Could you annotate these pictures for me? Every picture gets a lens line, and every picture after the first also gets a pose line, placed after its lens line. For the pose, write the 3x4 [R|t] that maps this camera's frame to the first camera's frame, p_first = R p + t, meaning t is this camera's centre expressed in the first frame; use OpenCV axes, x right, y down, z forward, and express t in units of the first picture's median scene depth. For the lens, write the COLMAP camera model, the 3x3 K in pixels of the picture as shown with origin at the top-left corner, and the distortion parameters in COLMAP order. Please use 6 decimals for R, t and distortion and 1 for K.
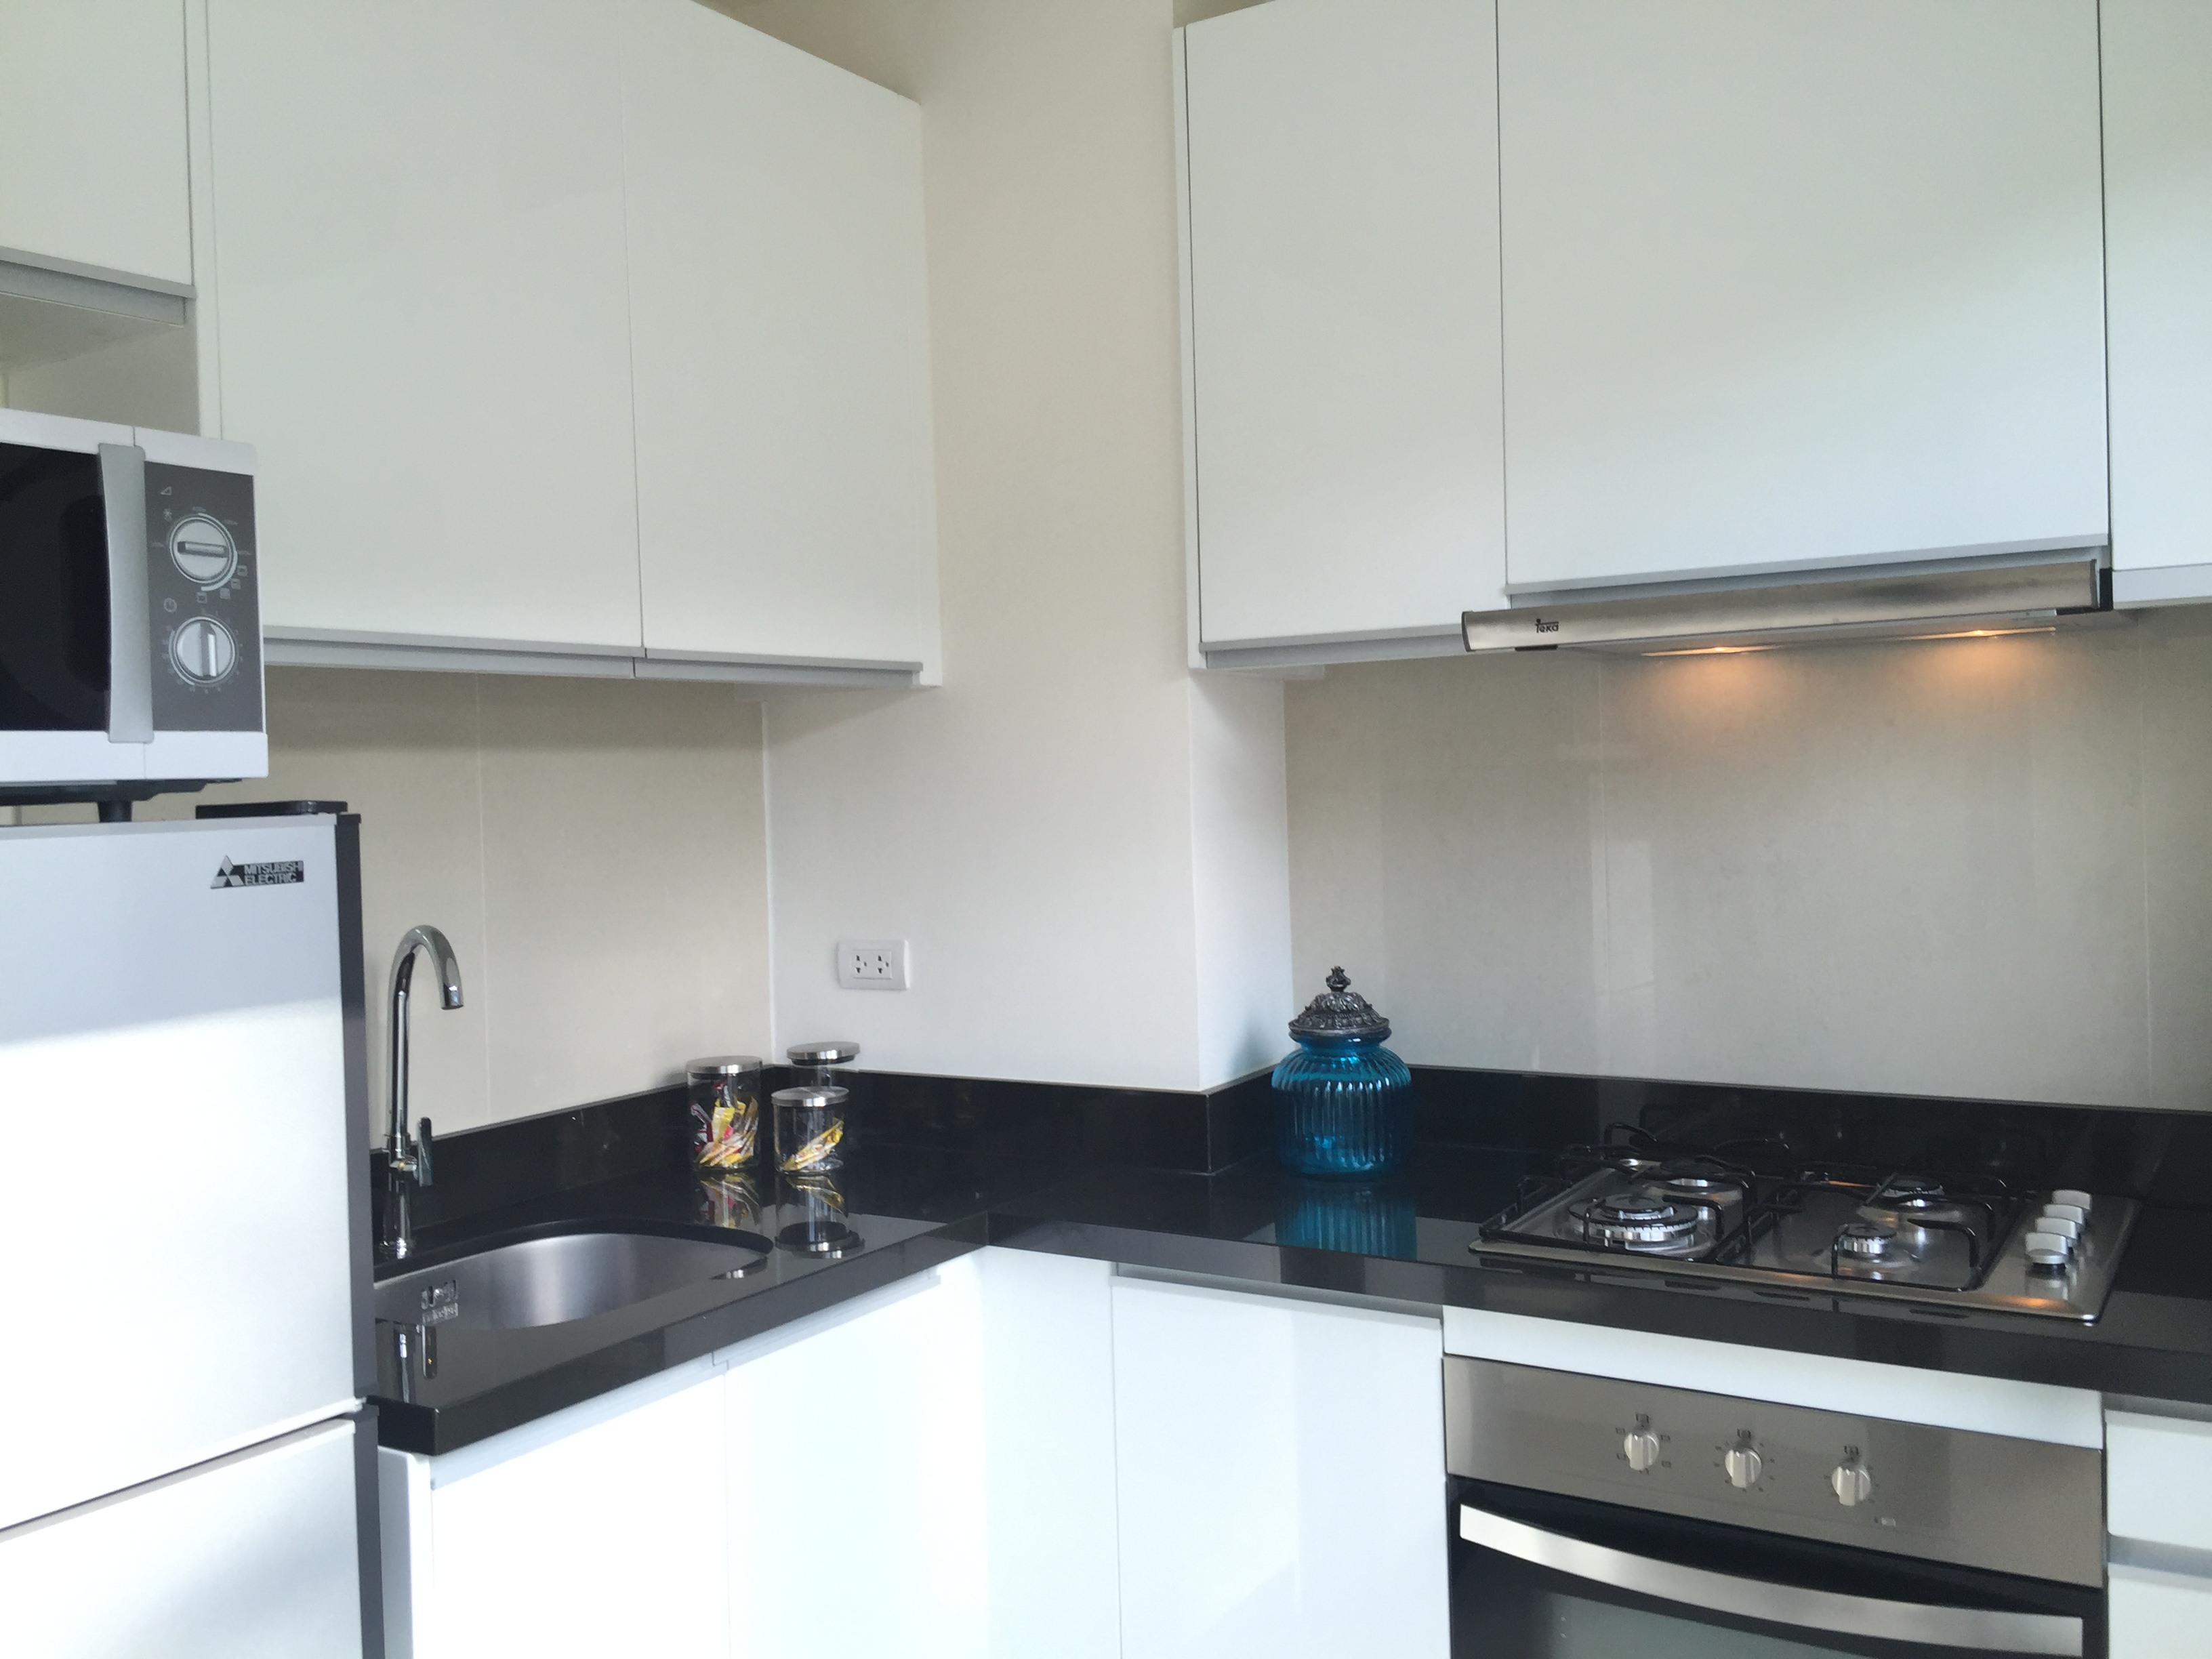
lens RADIAL K [[1870.4, 0, 1106.0], [0, 1870.4, 829.5], [0, 0, 1]] dist [0.060523, -0.001885]
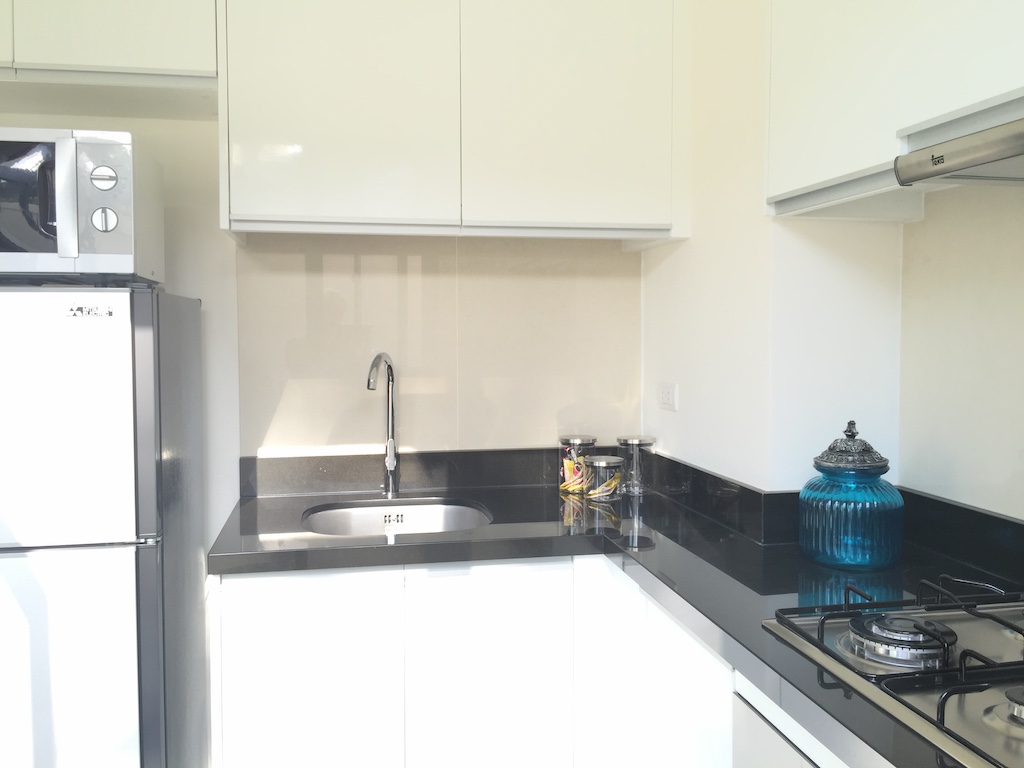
lens RADIAL K [[874.6, 0, 512.0], [0, 874.6, 384.0], [0, 0, 1]] dist [0.005596, -0.006531]
pose [[0.680292, 0.077609, -0.728821, 0.431402], [-0.040171, 0.996832, 0.068652, 0.009870], [0.731840, -0.017427, 0.681254, 0.357850]]
